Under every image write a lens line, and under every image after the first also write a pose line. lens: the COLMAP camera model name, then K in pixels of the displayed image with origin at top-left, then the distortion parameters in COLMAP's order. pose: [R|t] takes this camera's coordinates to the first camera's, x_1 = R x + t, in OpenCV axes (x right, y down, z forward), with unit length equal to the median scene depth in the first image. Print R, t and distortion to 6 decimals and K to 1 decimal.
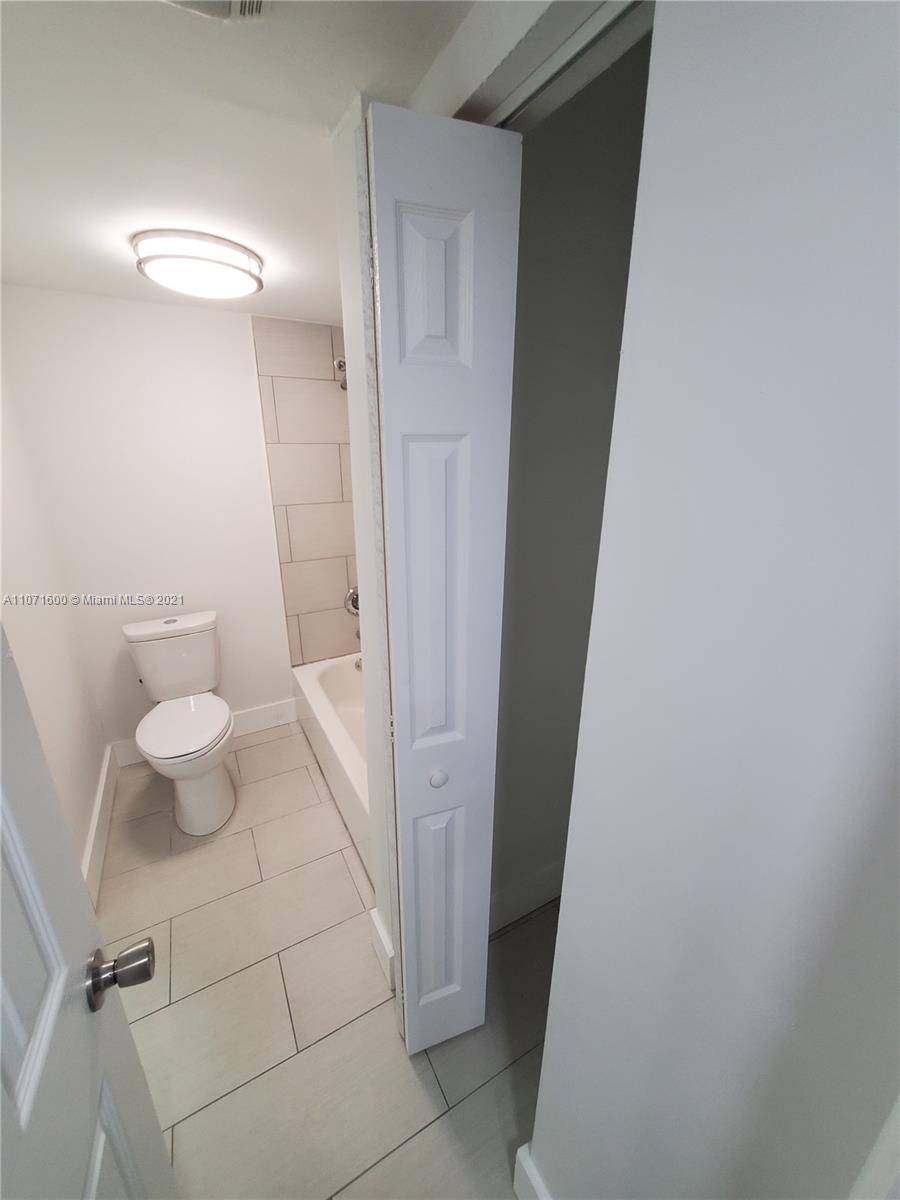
lens RADIAL K [[473.1, 0, 451.0], [0, 473.1, 602.3], [0, 0, 1]] dist [0.000003, -0.000600]
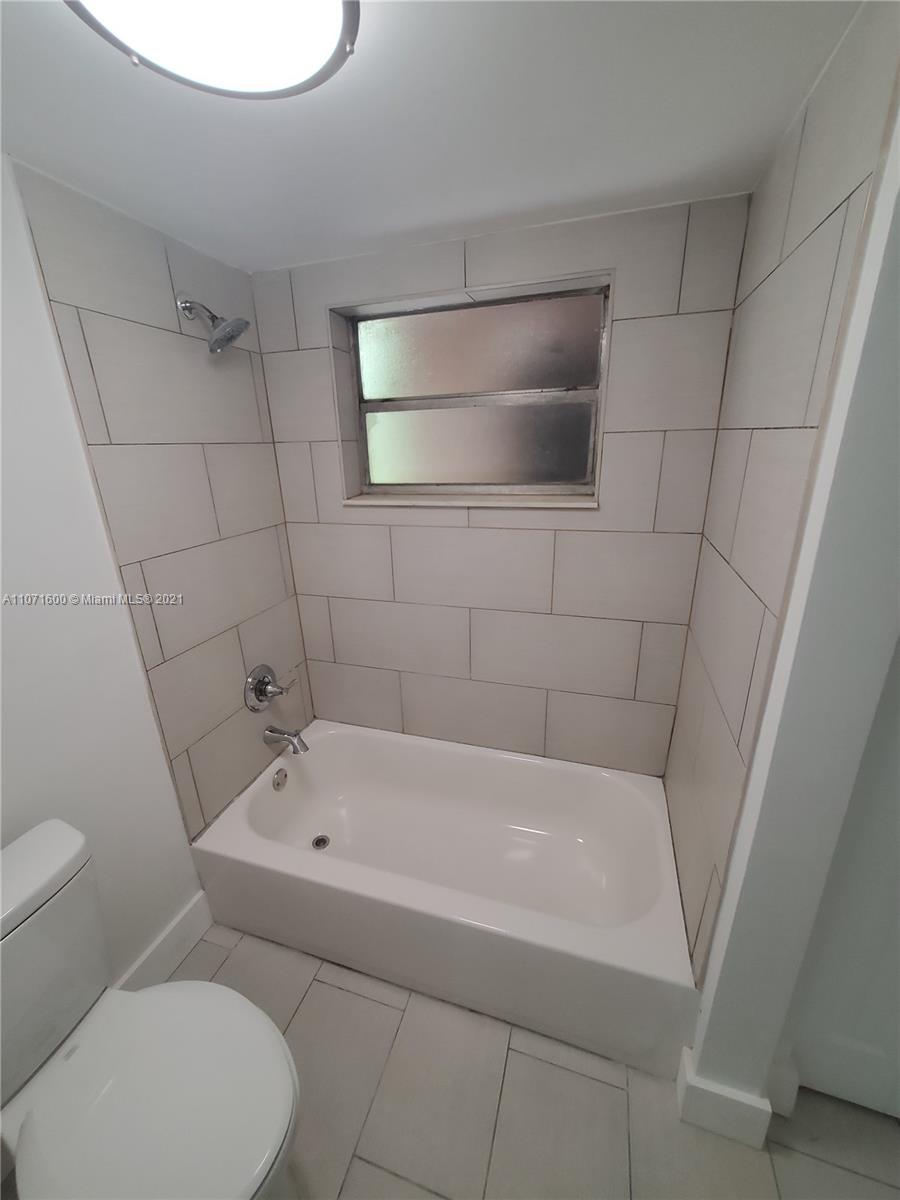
lens RADIAL K [[473.1, 0, 453.4], [0, 473.1, 601.6], [0, 0, 1]] dist [0.000003, -0.000600]
pose [[0.726278, -0.234059, 0.646326, -0.475626], [0.240494, 0.967343, 0.080068, -0.128436], [-0.643959, 0.097286, 0.758849, 0.403011]]
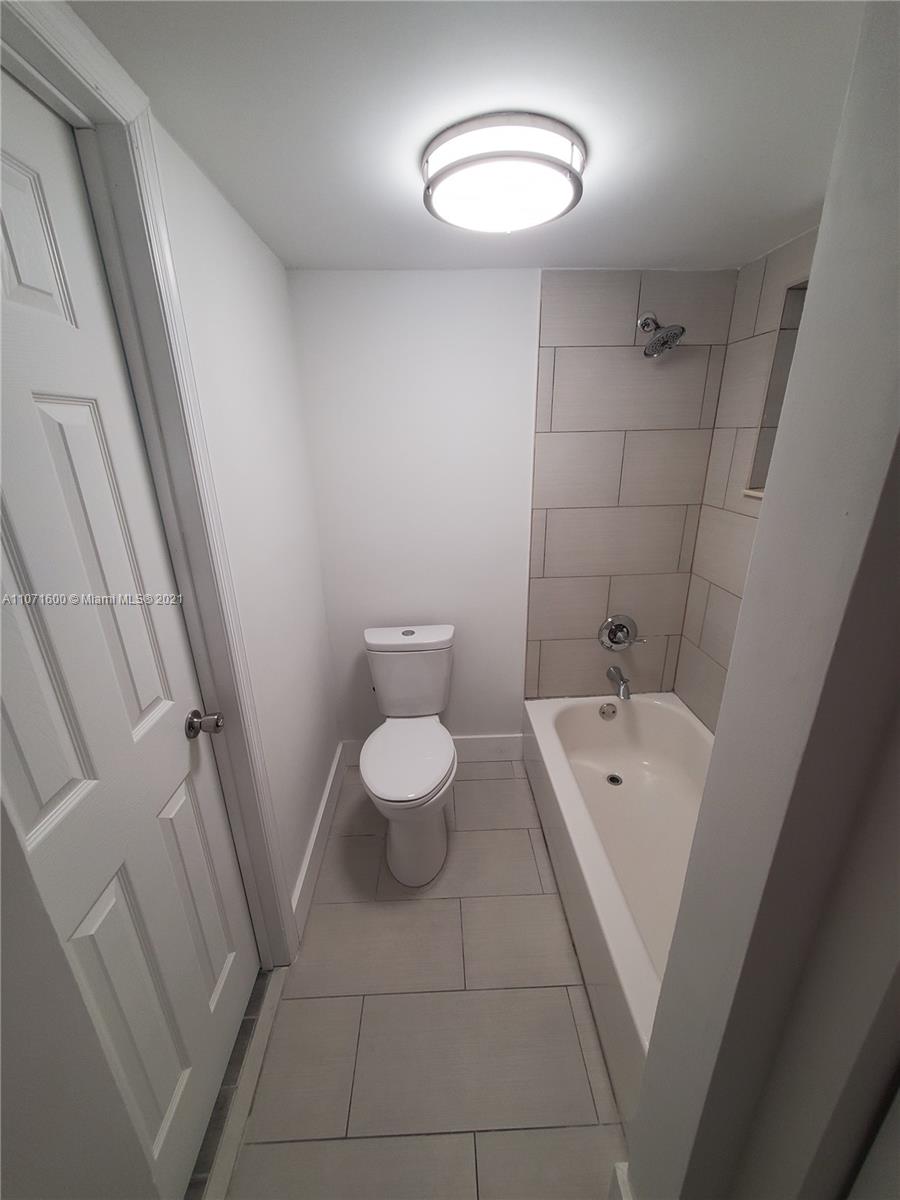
lens RADIAL K [[473.1, 0, 455.3], [0, 473.1, 605.7], [0, 0, 1]] dist [0.000003, -0.000600]
pose [[0.893435, 0.137761, -0.427547, -0.126657], [-0.127734, 0.990433, 0.052207, -0.066698], [0.430649, 0.007968, 0.902484, 0.211221]]
